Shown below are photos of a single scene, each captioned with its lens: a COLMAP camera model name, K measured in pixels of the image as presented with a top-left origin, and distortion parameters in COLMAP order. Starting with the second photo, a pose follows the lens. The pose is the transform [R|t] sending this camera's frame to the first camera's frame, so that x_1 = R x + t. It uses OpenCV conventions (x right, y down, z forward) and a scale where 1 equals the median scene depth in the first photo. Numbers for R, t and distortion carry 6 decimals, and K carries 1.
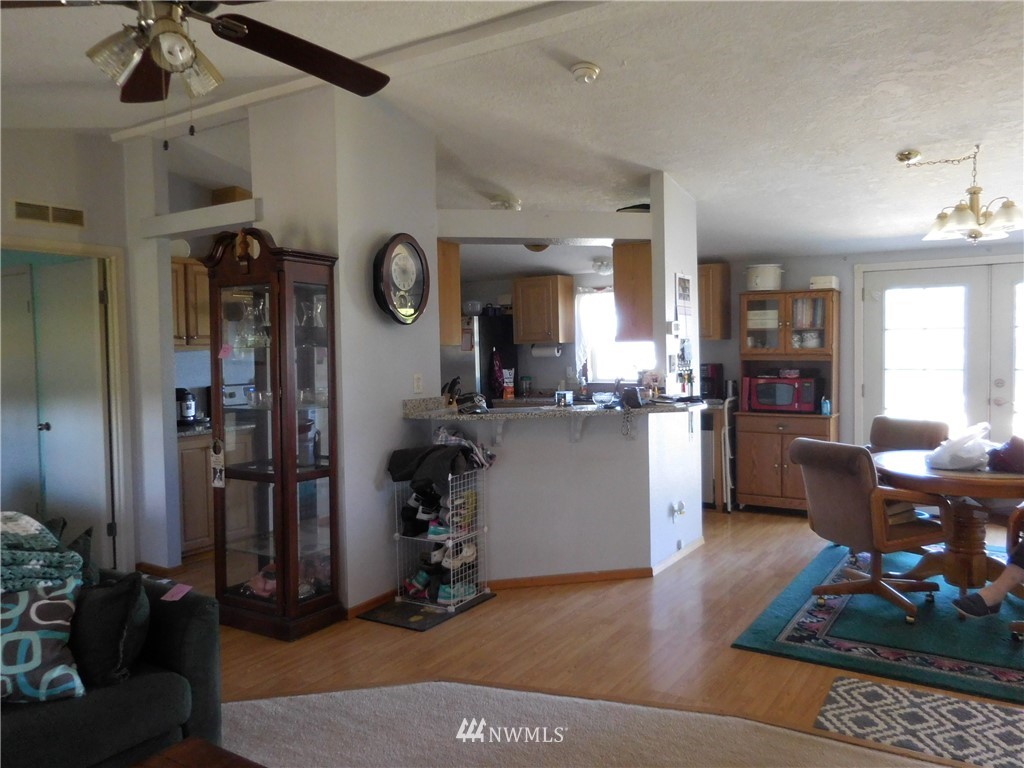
lens RADIAL K [[771.2, 0, 511.5], [0, 771.2, 382.3], [0, 0, 1]] dist [-0.013338, 0.002686]
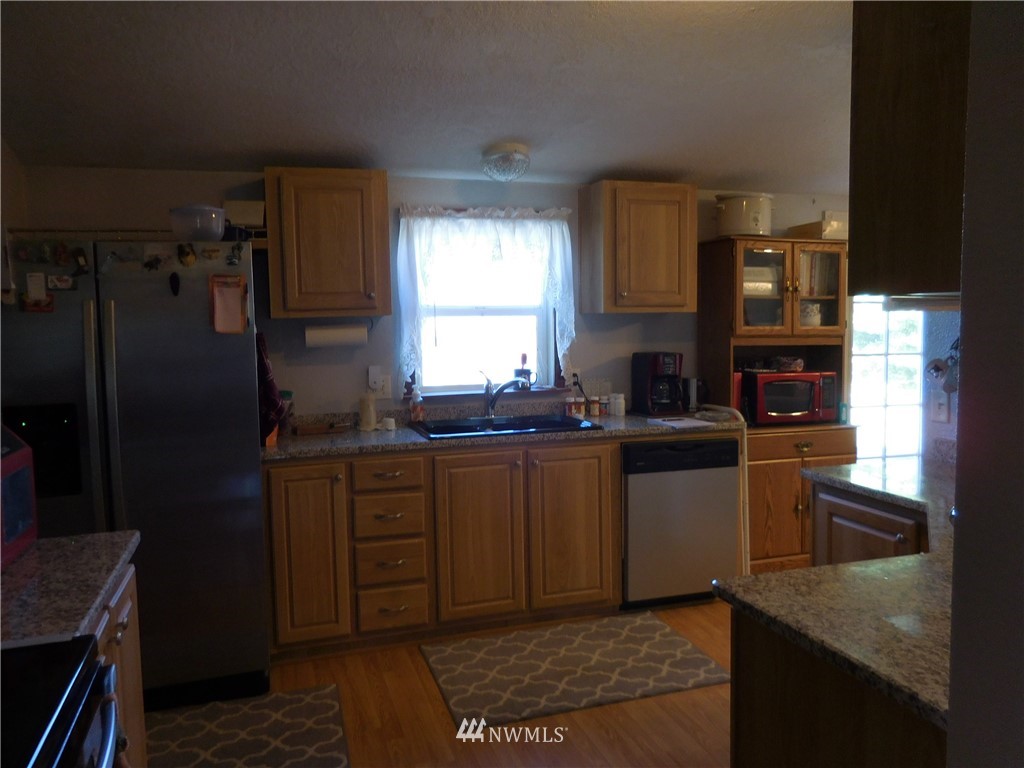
lens RADIAL K [[771.2, 0, 512.4], [0, 771.2, 384.0], [0, 0, 1]] dist [-0.013338, 0.002686]
pose [[0.626160, -0.052067, 0.777954, -0.303233], [0.033621, 0.998643, 0.039777, -0.029322], [-0.778969, 0.001249, 0.627061, 0.770528]]
